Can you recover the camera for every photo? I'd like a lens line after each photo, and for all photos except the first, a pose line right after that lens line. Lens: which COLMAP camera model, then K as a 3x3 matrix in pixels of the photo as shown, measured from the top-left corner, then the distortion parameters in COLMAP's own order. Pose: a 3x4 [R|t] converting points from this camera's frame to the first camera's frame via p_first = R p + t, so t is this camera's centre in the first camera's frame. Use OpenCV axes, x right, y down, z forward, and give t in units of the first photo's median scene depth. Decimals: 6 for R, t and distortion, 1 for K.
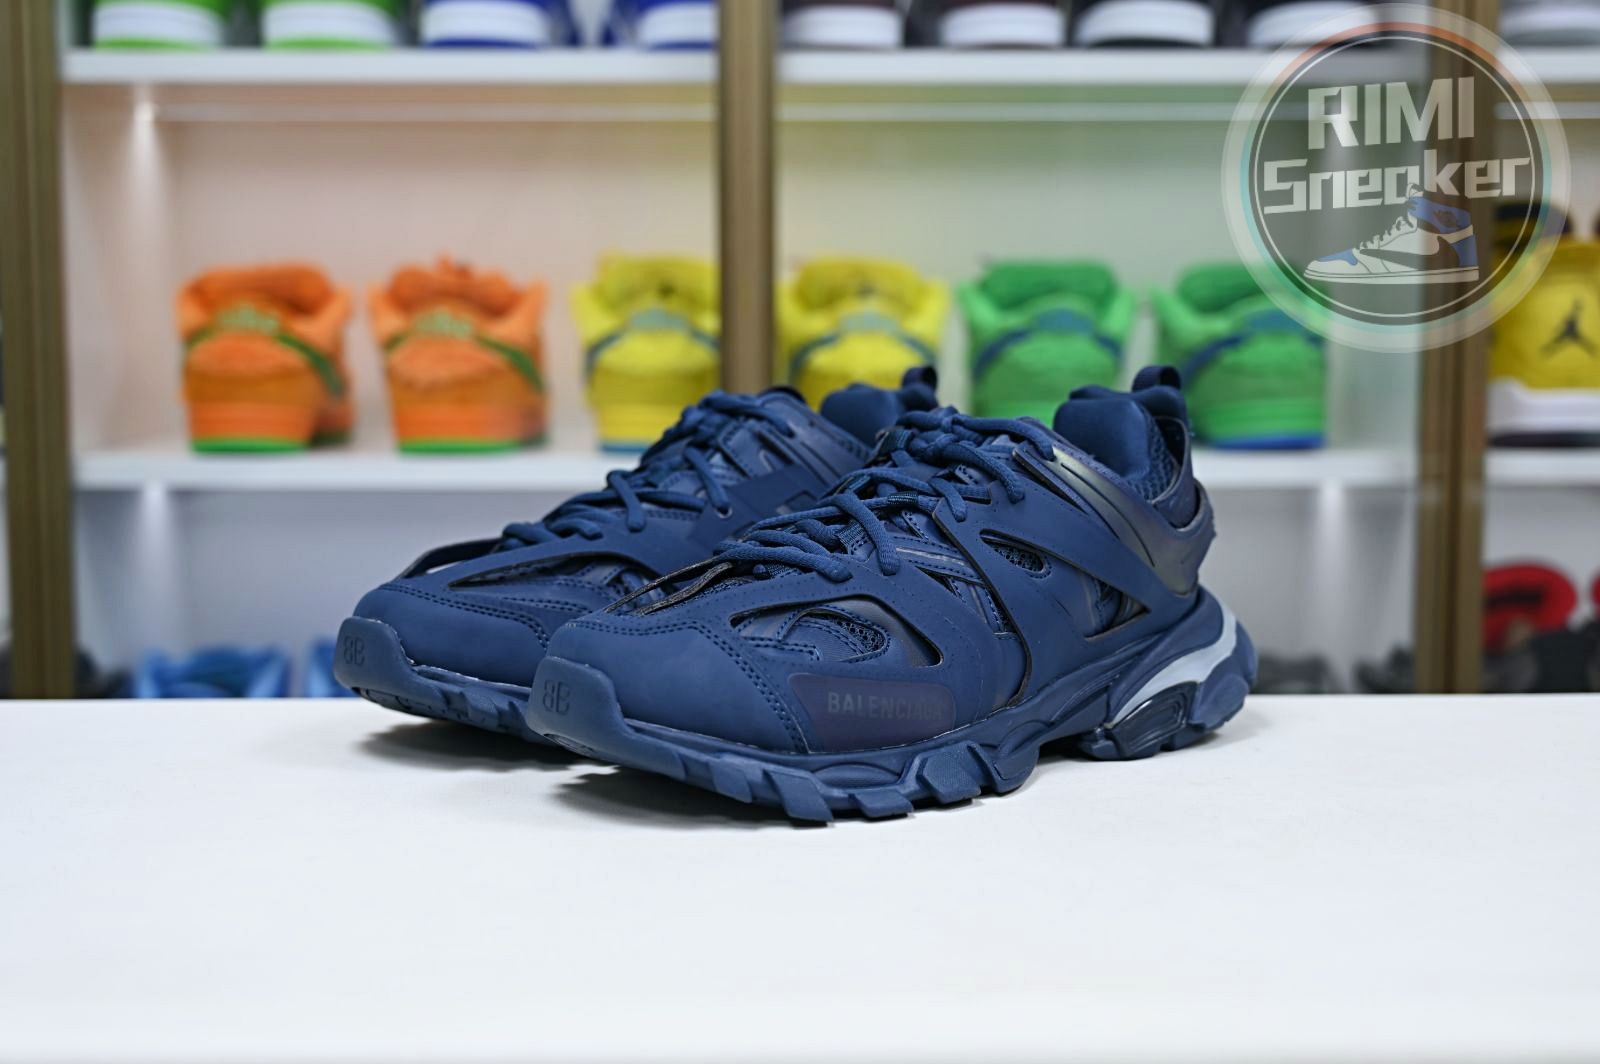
lens RADIAL K [[2282.8, 0, 794.9], [0, 2282.8, 540.0], [0, 0, 1]] dist [-0.019804, 0.000000]
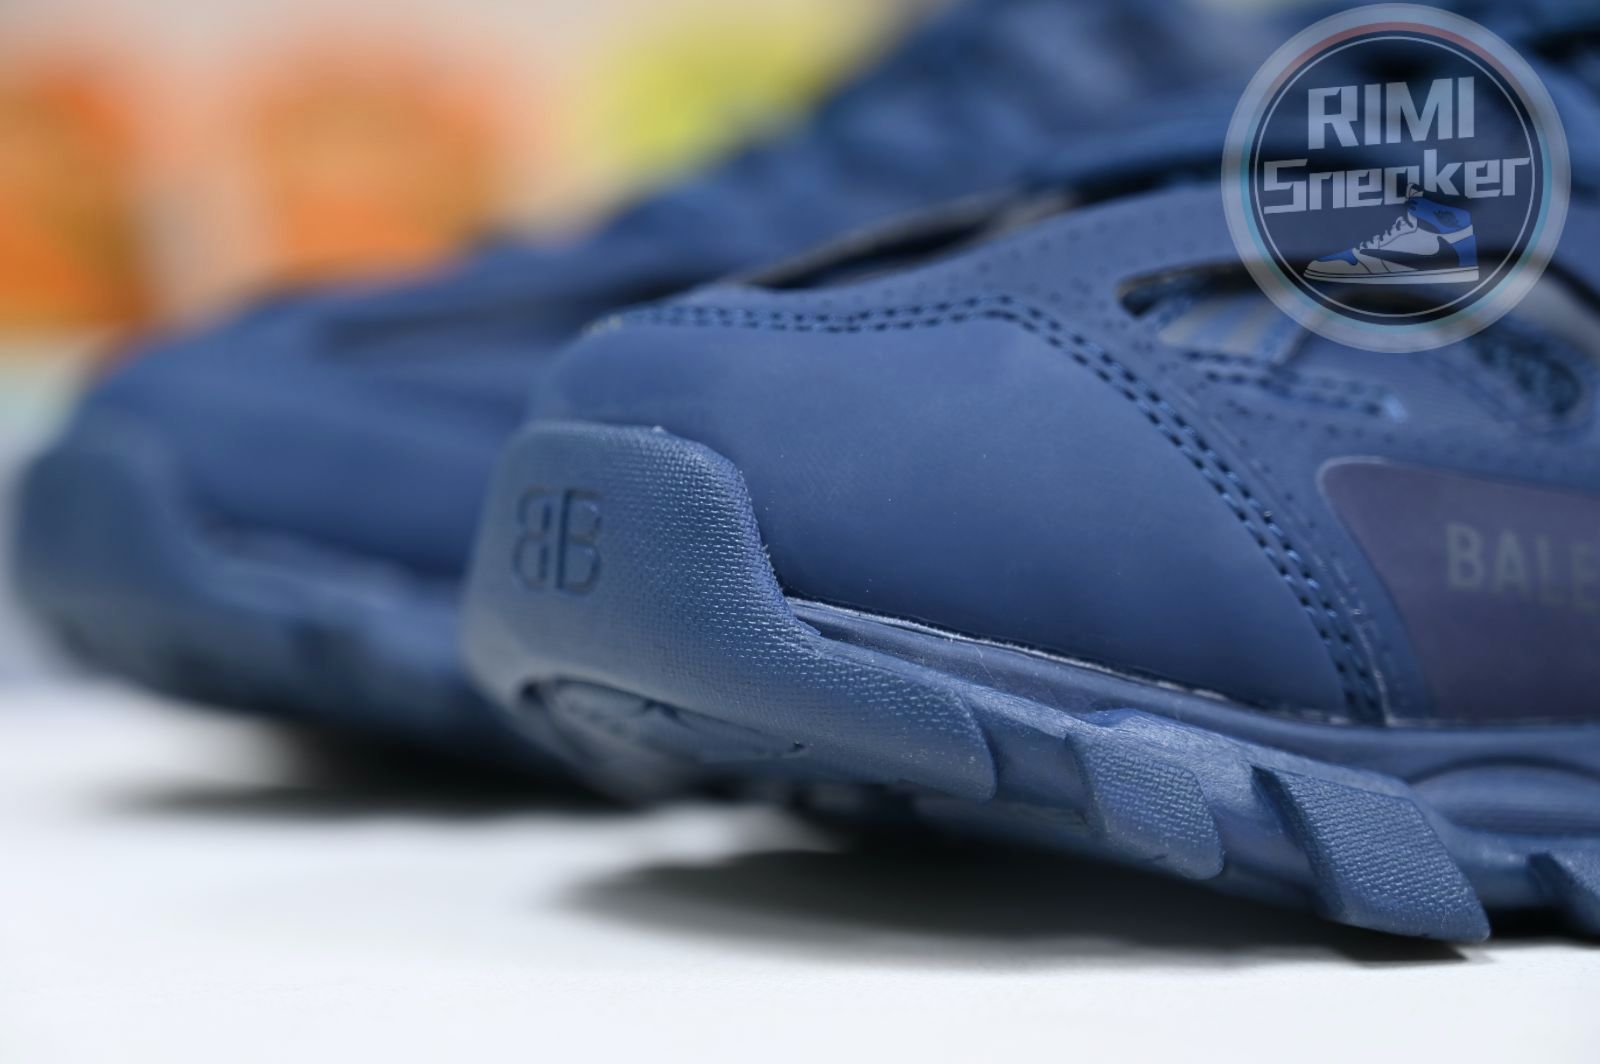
lens RADIAL K [[3387.0, 0, 806.4], [0, 3387.0, 537.5], [0, 0, 1]] dist [0.036617, 0.000000]
pose [[0.998566, -0.011067, -0.052384, -0.047678], [0.010061, 0.999761, -0.019431, 0.077467], [0.052586, 0.018876, 0.998438, 0.549217]]
